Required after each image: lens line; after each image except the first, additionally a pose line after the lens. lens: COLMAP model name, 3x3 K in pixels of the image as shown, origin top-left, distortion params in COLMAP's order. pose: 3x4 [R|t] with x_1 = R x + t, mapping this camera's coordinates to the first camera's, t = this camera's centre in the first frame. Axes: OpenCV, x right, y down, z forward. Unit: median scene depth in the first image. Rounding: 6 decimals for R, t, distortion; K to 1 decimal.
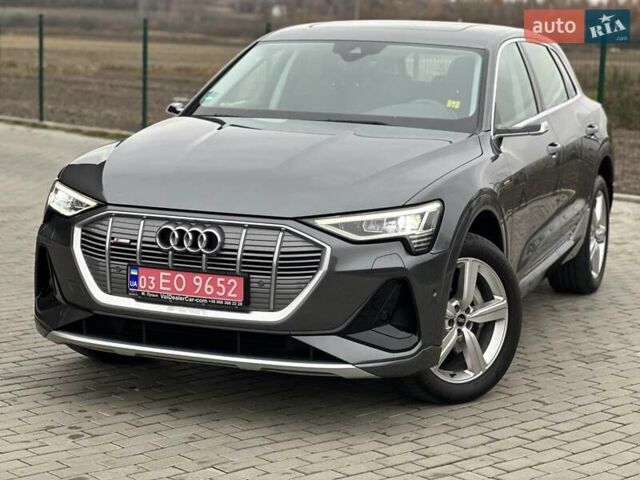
lens RADIAL K [[1467.6, 0, 343.8], [0, 1467.6, 238.9], [0, 0, 1]] dist [-0.031531, 3.164272]
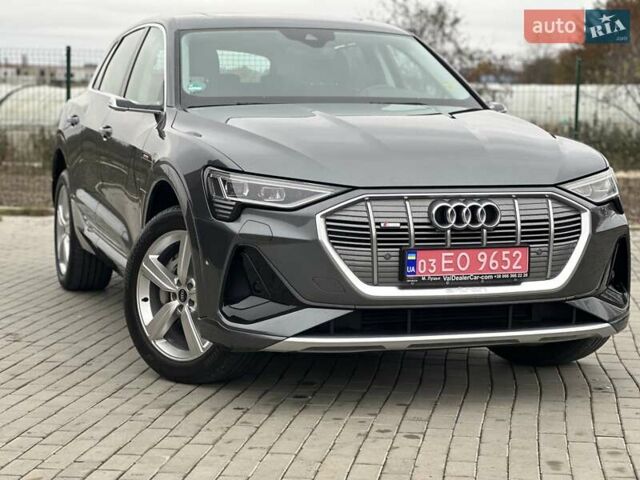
lens RADIAL K [[1440.9, 0, 305.5], [0, 1440.9, 239.0], [0, 0, 1]] dist [-0.001009, 2.939557]
pose [[0.760240, -0.085719, 0.643962, -0.792753], [0.106771, 0.994264, 0.006298, -0.001530], [-0.640808, 0.063968, 0.765031, 0.349948]]
